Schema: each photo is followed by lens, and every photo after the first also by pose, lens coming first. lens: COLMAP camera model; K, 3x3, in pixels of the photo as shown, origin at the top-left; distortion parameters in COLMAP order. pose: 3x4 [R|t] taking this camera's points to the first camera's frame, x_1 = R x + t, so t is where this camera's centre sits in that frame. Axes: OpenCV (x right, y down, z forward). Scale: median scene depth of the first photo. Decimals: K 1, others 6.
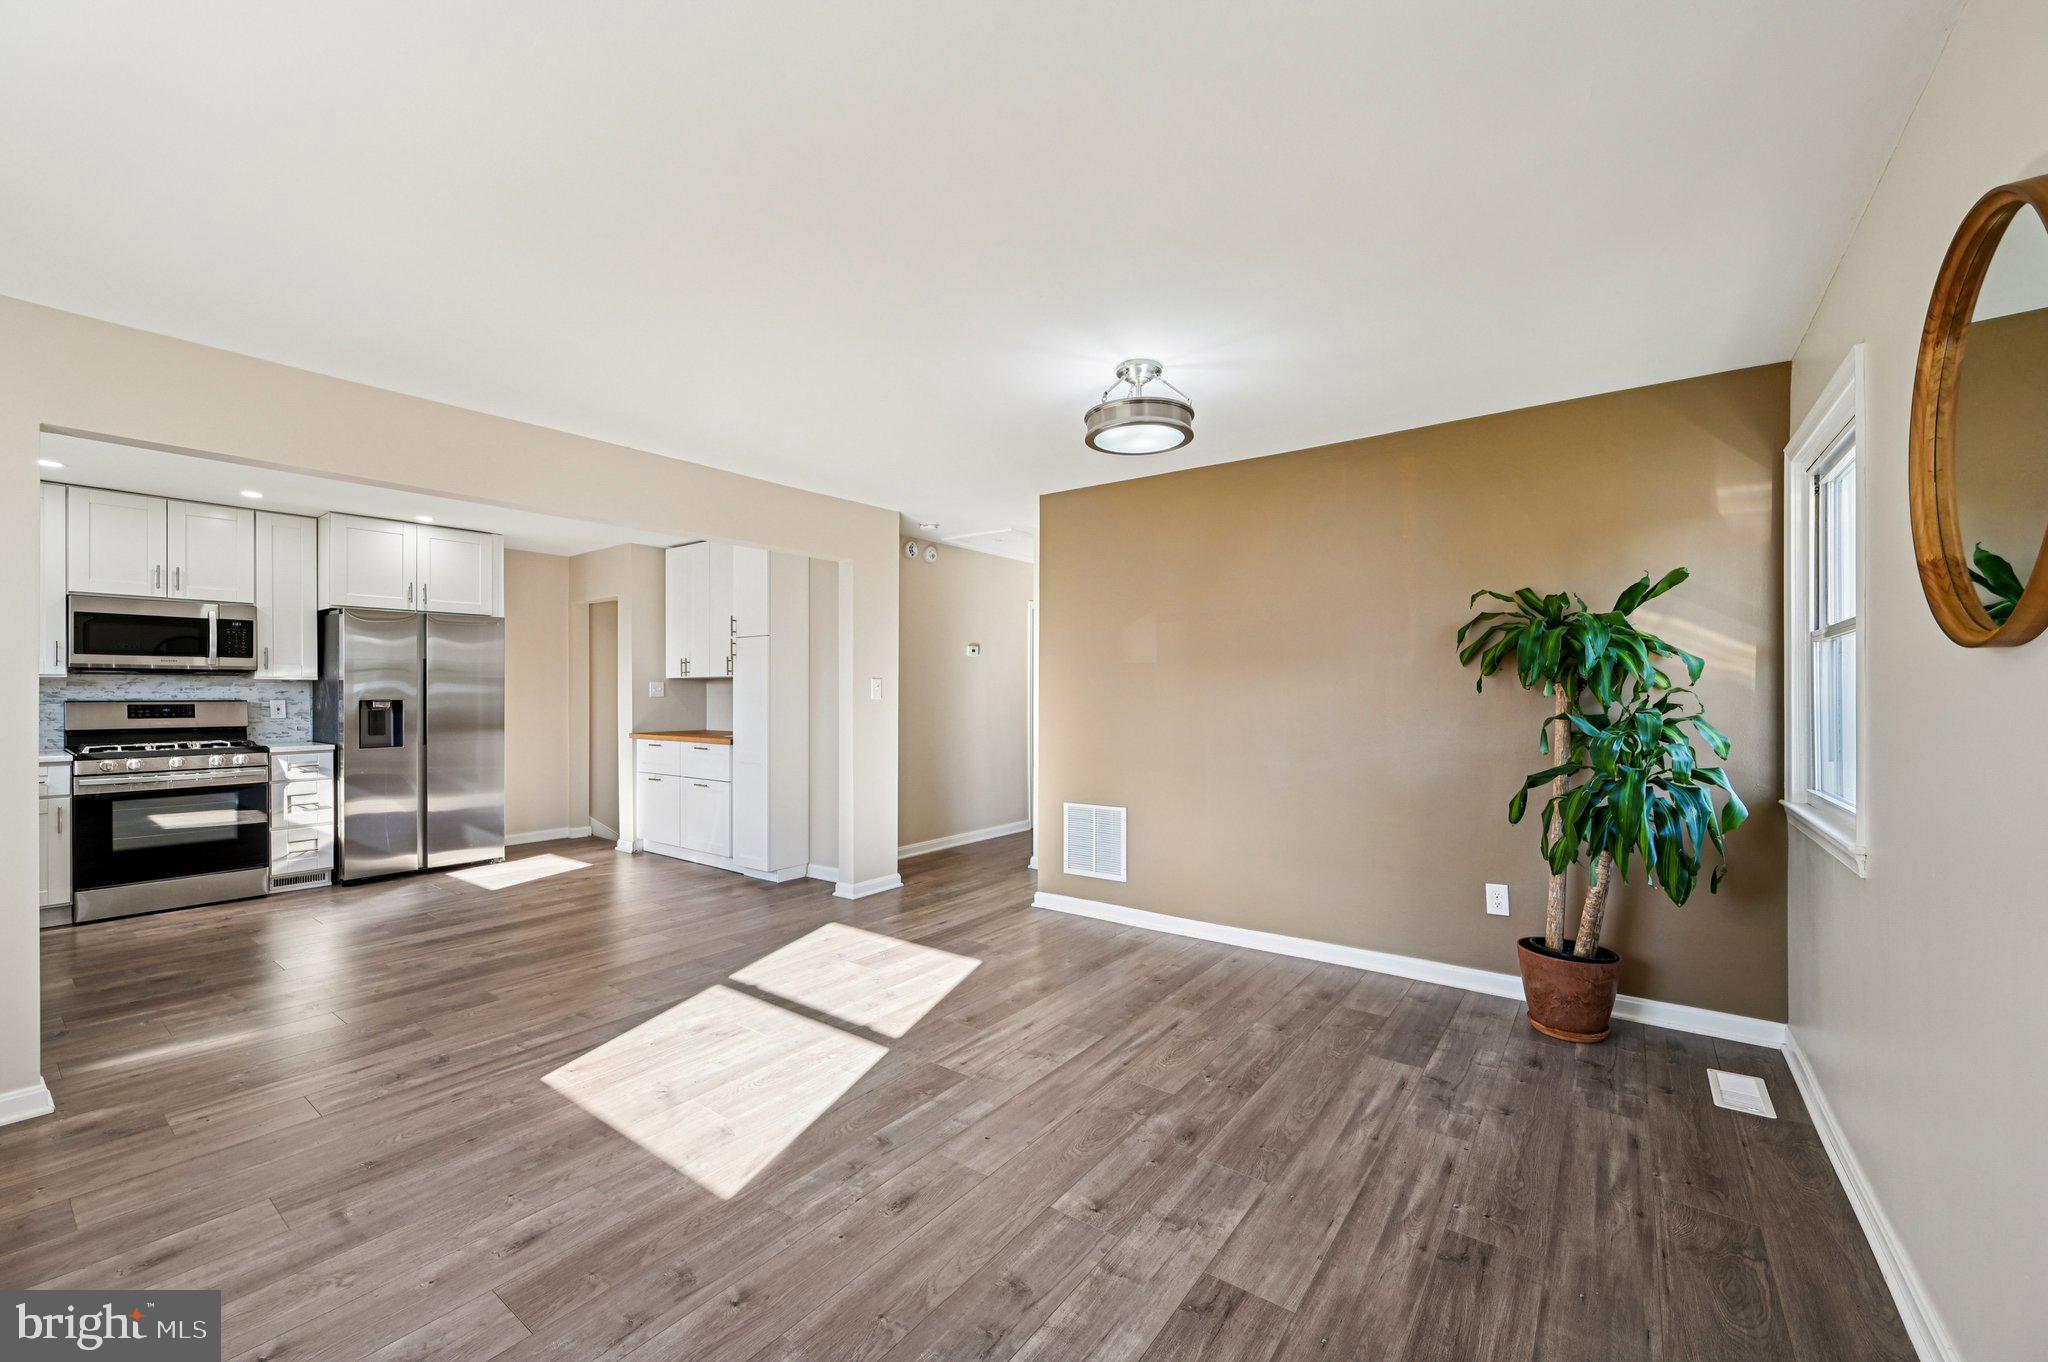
lens RADIAL K [[809.1, 0, 1032.8], [0, 809.1, 690.2], [0, 0, 1]] dist [0.000038, 0.000177]
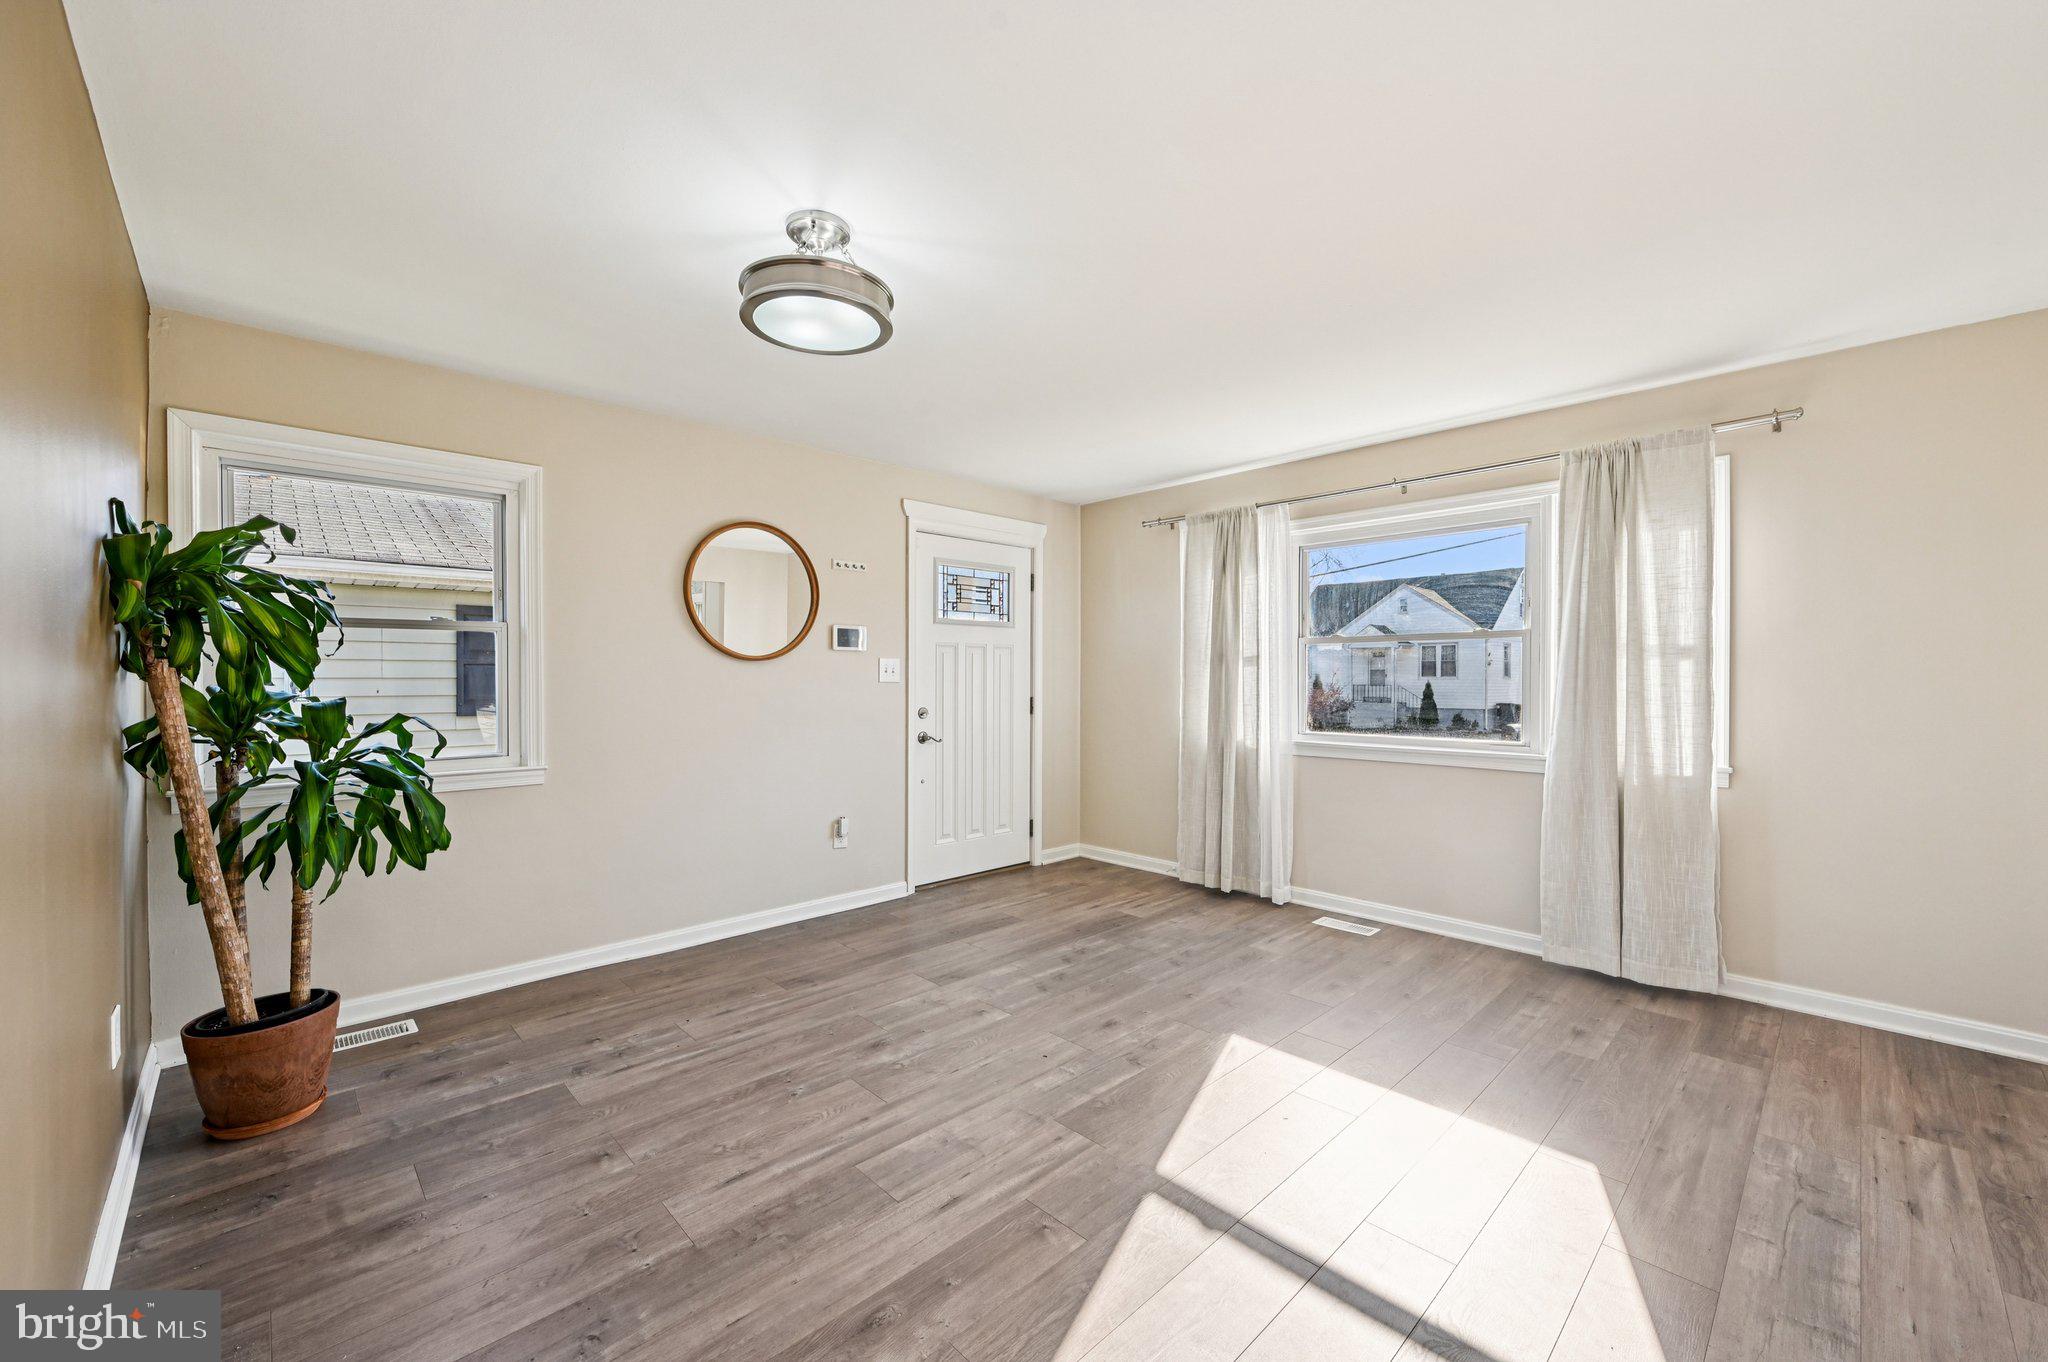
lens RADIAL K [[808.2, 0, 1033.7], [0, 808.2, 685.8], [0, 0, 1]] dist [-0.002171, -0.000112]
pose [[-0.986371, -0.000696, 0.164537, -0.111621], [0.000694, 0.999965, 0.008391, 0.005192], [-0.164537, 0.008391, -0.986335, 1.037577]]
